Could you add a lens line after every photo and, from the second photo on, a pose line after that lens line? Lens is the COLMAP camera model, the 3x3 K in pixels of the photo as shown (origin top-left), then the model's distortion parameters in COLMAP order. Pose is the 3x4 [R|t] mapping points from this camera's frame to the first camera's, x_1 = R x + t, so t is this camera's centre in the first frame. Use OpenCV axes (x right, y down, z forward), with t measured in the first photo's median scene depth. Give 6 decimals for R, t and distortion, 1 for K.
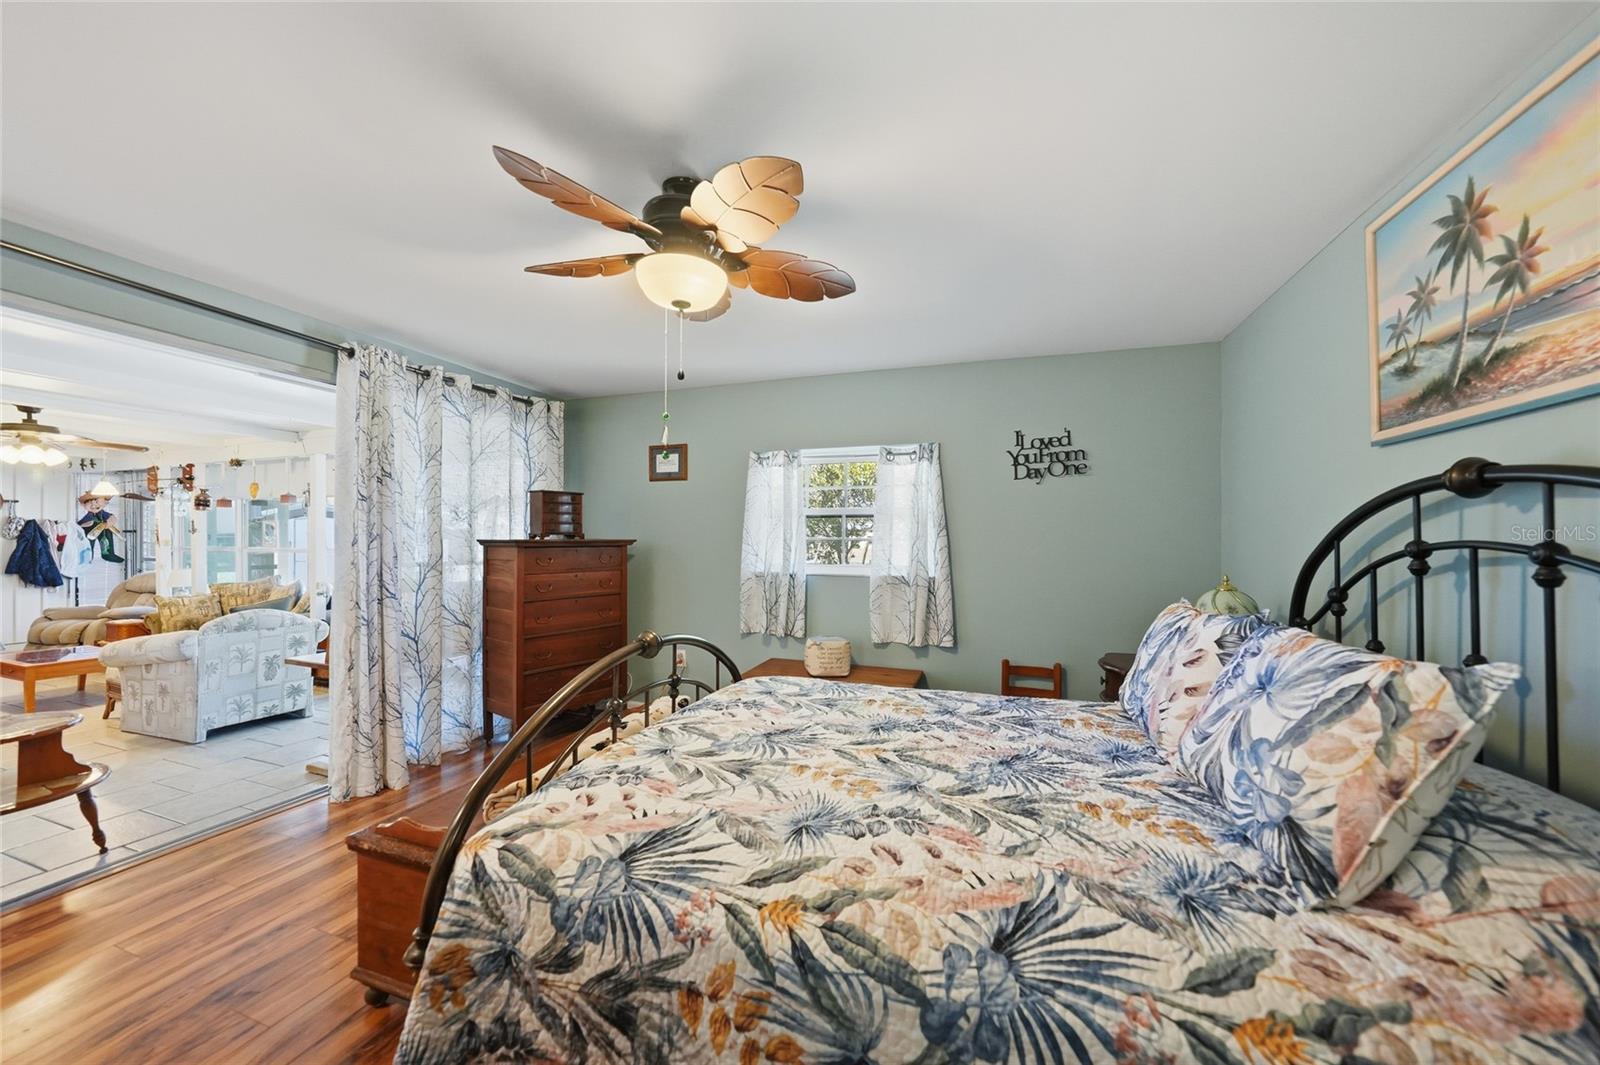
lens RADIAL K [[558.5, 0, 796.0], [0, 558.5, 533.5], [0, 0, 1]] dist [-0.016541, 0.001786]
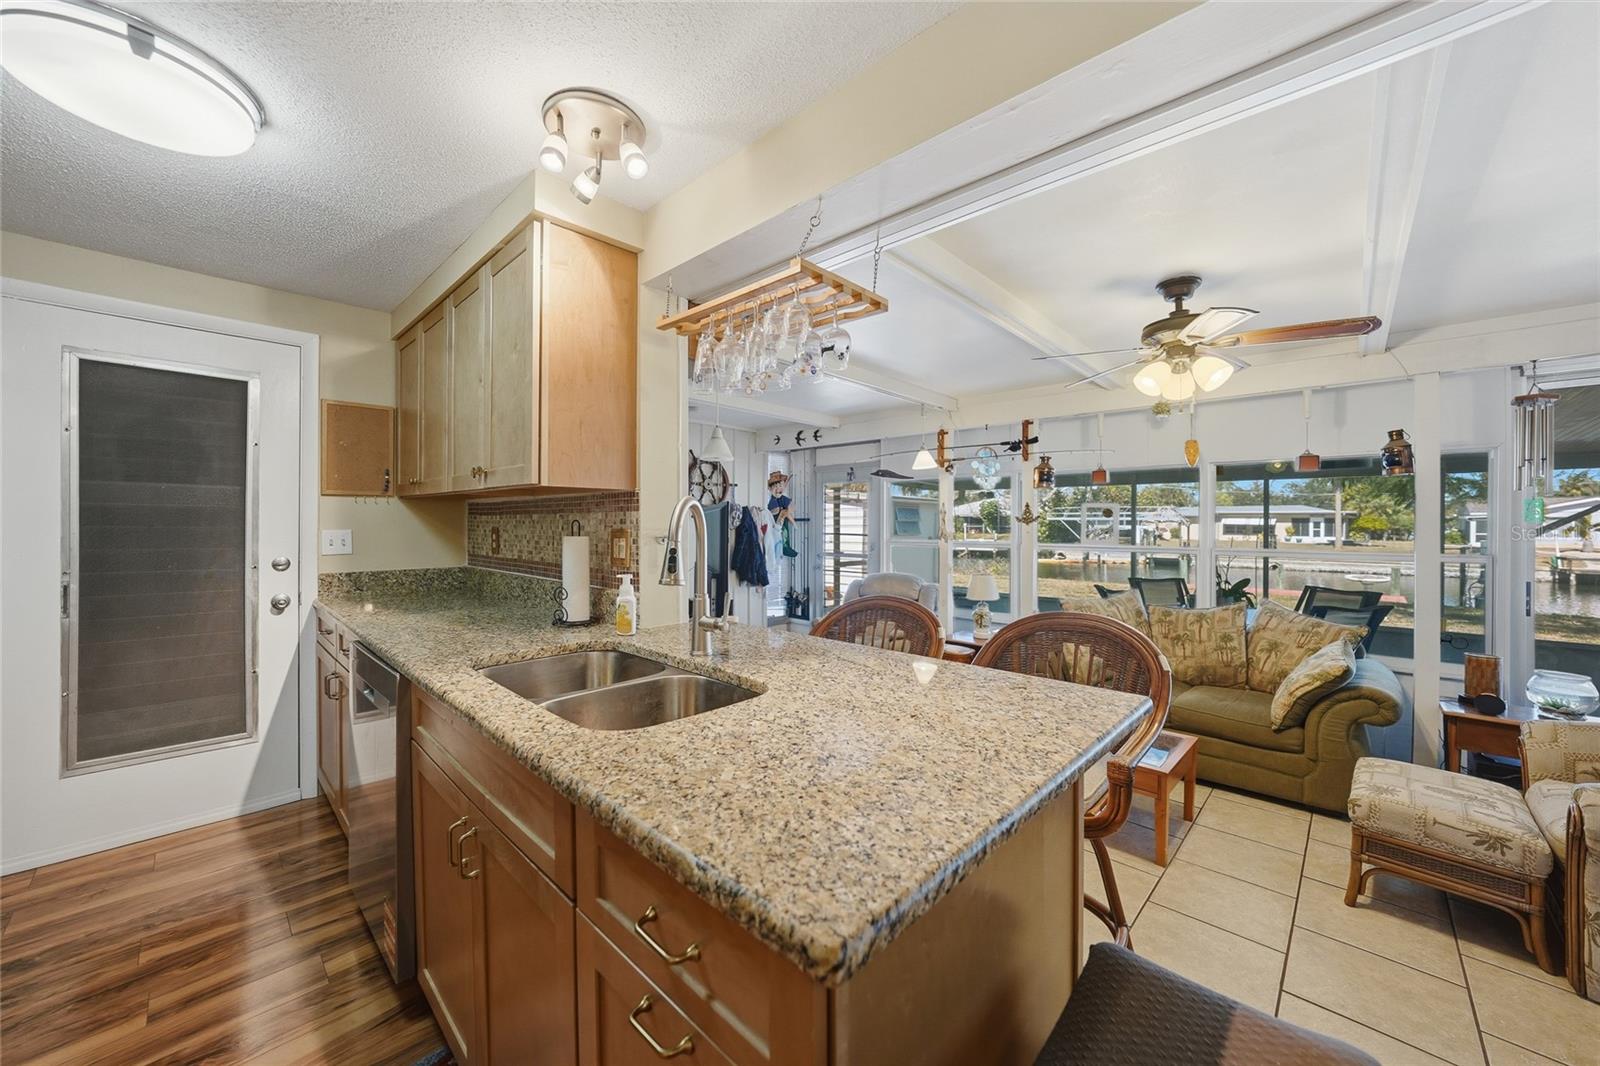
lens RADIAL K [[591.9, 0, 800.6], [0, 591.9, 528.1], [0, 0, 1]] dist [-0.001466, 0.000785]
pose [[0.914662, 0.002271, -0.404214, -0.918004], [0.001559, 0.999957, 0.009147, 0.000970], [0.404217, -0.008996, 0.914619, 0.183862]]
